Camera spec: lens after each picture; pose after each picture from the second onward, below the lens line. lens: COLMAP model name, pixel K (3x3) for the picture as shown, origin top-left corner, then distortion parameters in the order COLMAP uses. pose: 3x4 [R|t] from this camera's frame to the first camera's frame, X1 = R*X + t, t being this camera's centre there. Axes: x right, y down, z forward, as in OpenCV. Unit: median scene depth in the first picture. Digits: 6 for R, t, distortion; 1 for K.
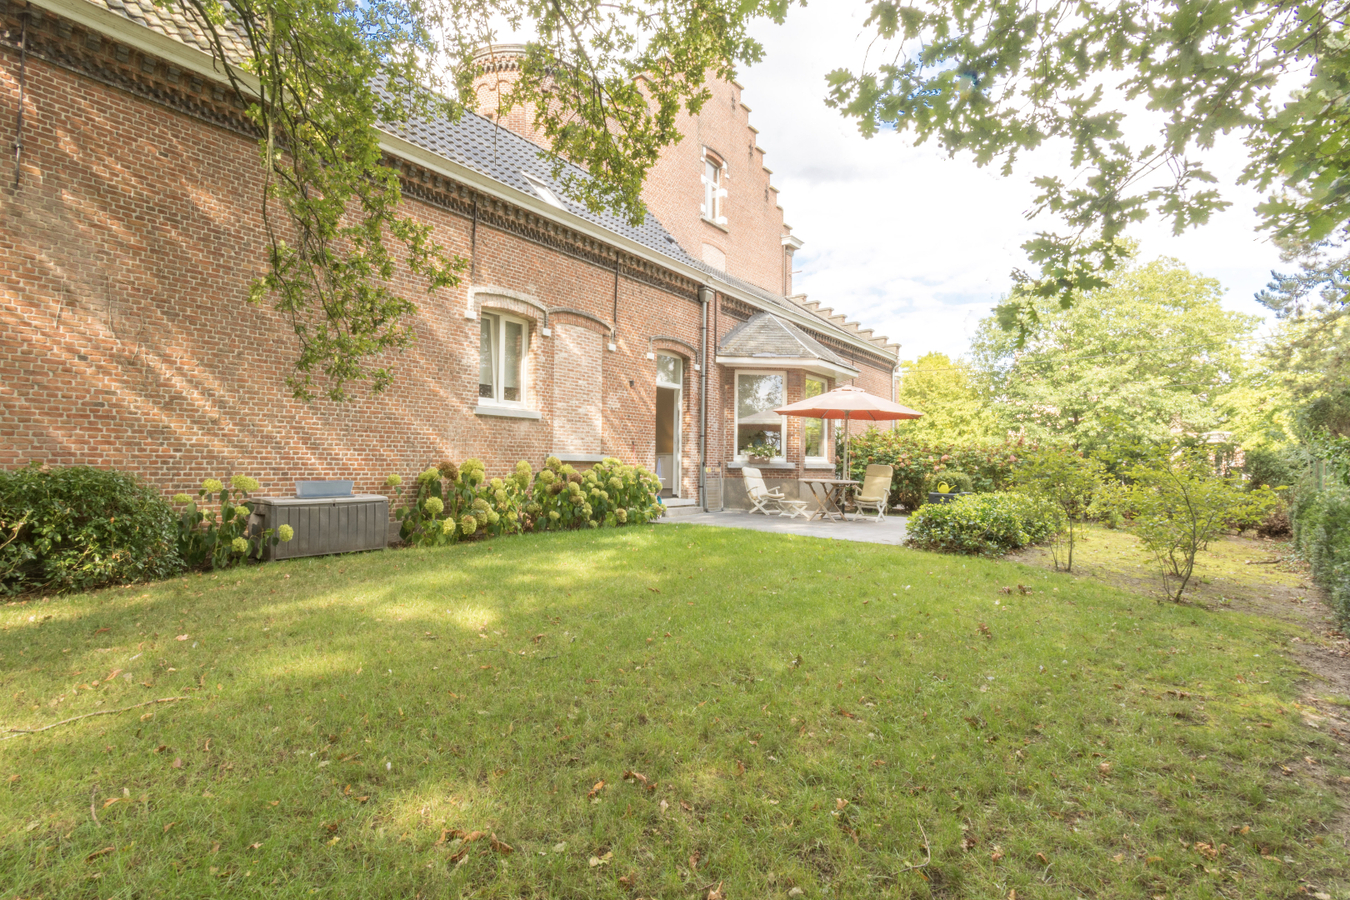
lens RADIAL K [[662.5, 0, 675.0], [0, 662.5, 450.0], [0, 0, 1]] dist [0.001033, 0.000030]
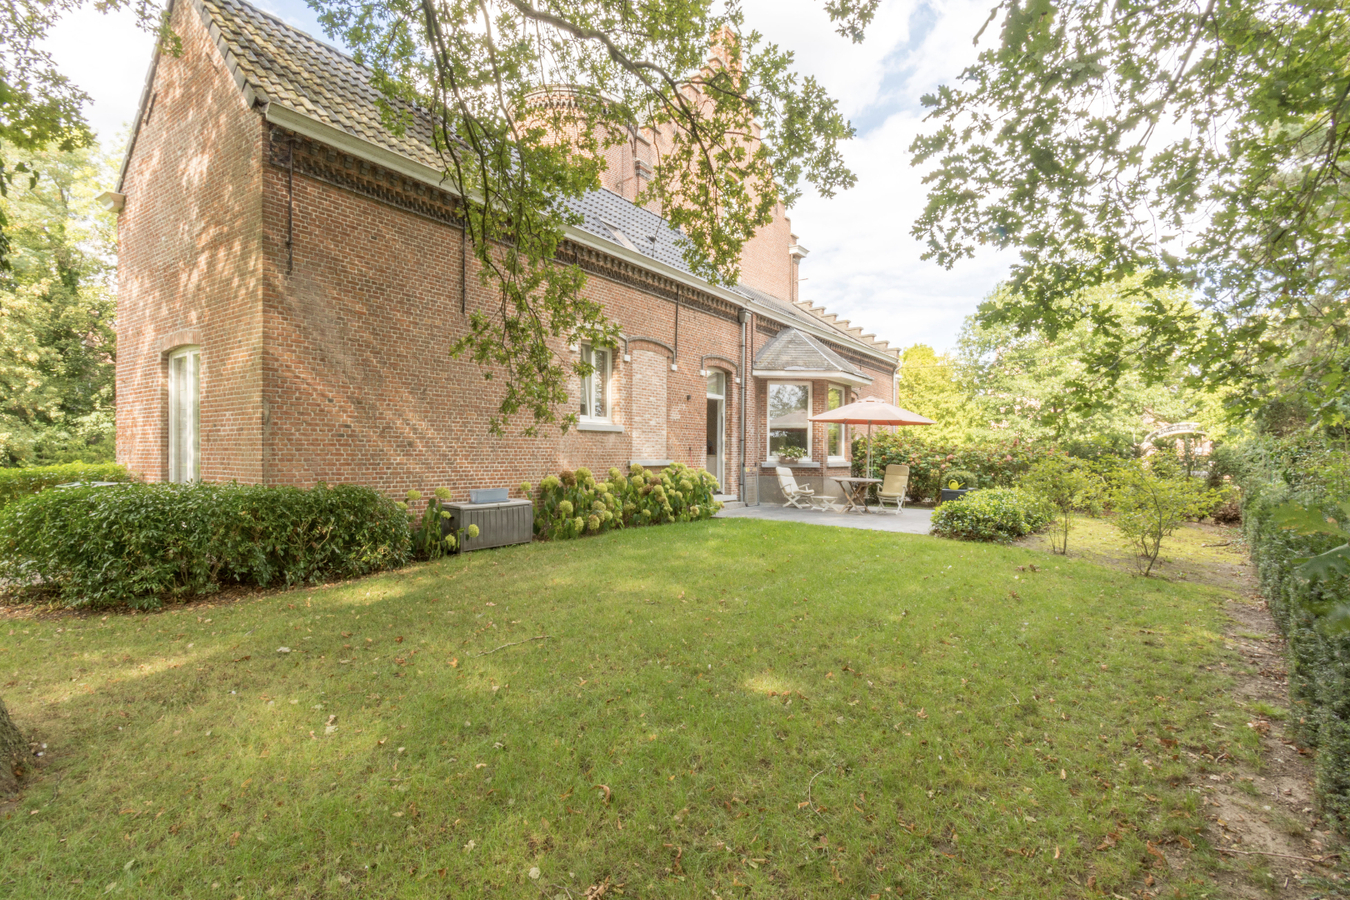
lens RADIAL K [[656.7, 0, 673.2], [0, 656.7, 461.4], [0, 0, 1]] dist [0.003755, -0.000224]
pose [[0.999727, -0.007479, 0.022129, -0.135768], [0.006698, 0.999359, 0.035165, -0.033082], [-0.022378, -0.035007, 0.999137, -0.179082]]
